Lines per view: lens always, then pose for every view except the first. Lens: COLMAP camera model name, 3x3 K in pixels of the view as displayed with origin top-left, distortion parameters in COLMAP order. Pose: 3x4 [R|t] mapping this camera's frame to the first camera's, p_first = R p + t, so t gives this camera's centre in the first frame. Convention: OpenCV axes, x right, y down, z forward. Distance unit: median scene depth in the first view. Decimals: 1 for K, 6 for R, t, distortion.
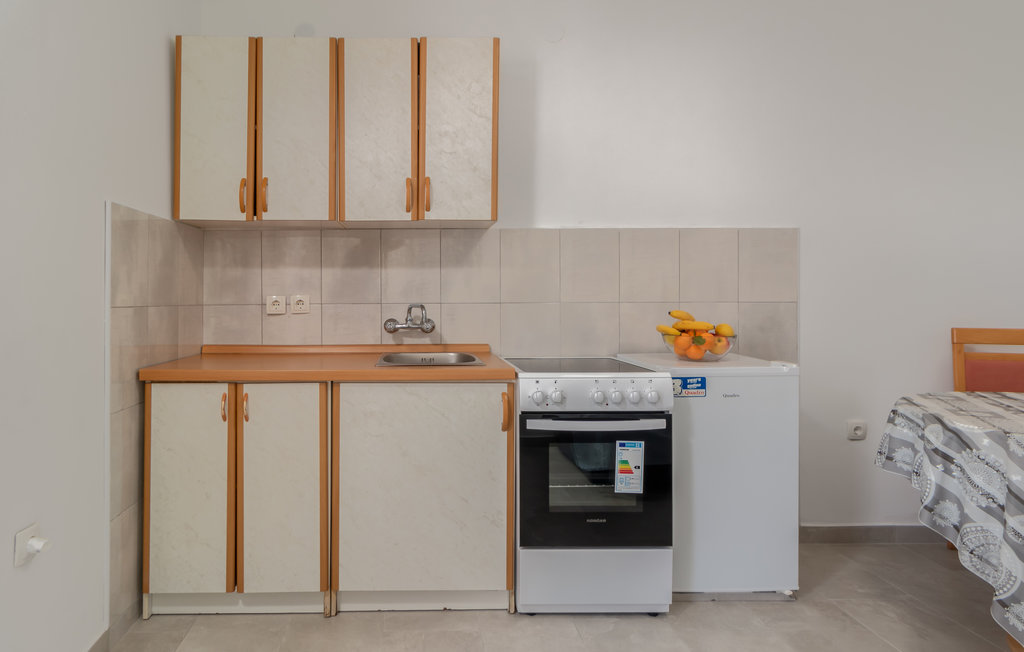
lens RADIAL K [[550.5, 0, 430.6], [0, 550.5, 297.2], [0, 0, 1]] dist [-0.000430, 0.000790]
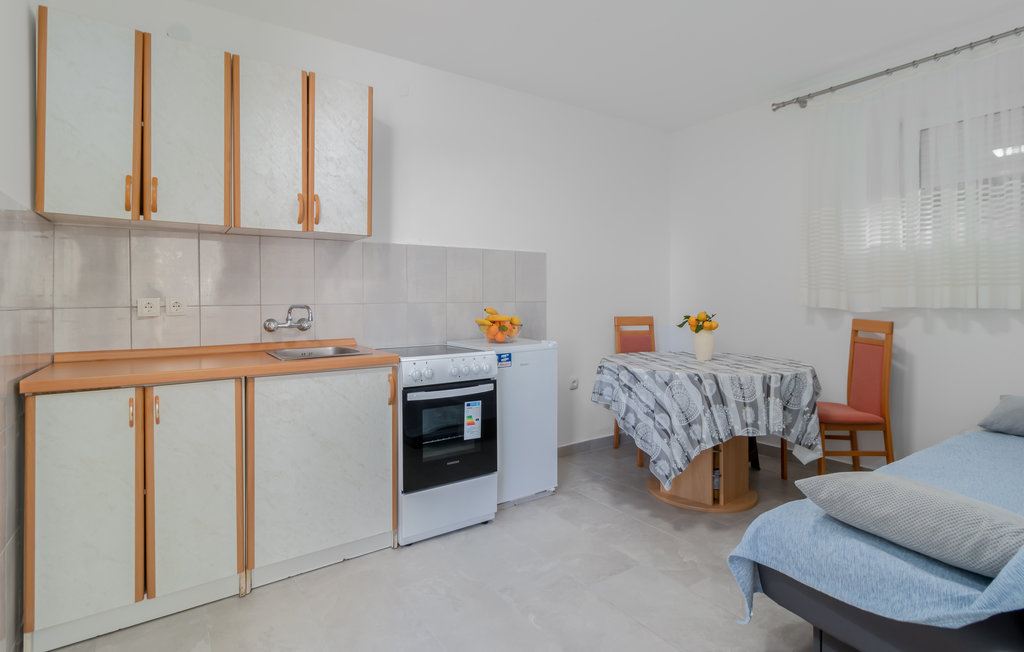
lens RADIAL K [[494.0, 0, 511.2], [0, 494.0, 296.6], [0, 0, 1]] dist [0.000237, -0.000228]
pose [[0.819419, 0.000199, 0.573195, -0.269026], [0.002473, 0.999989, -0.003882, 0.000399], [-0.573190, 0.004599, 0.819410, -0.081151]]
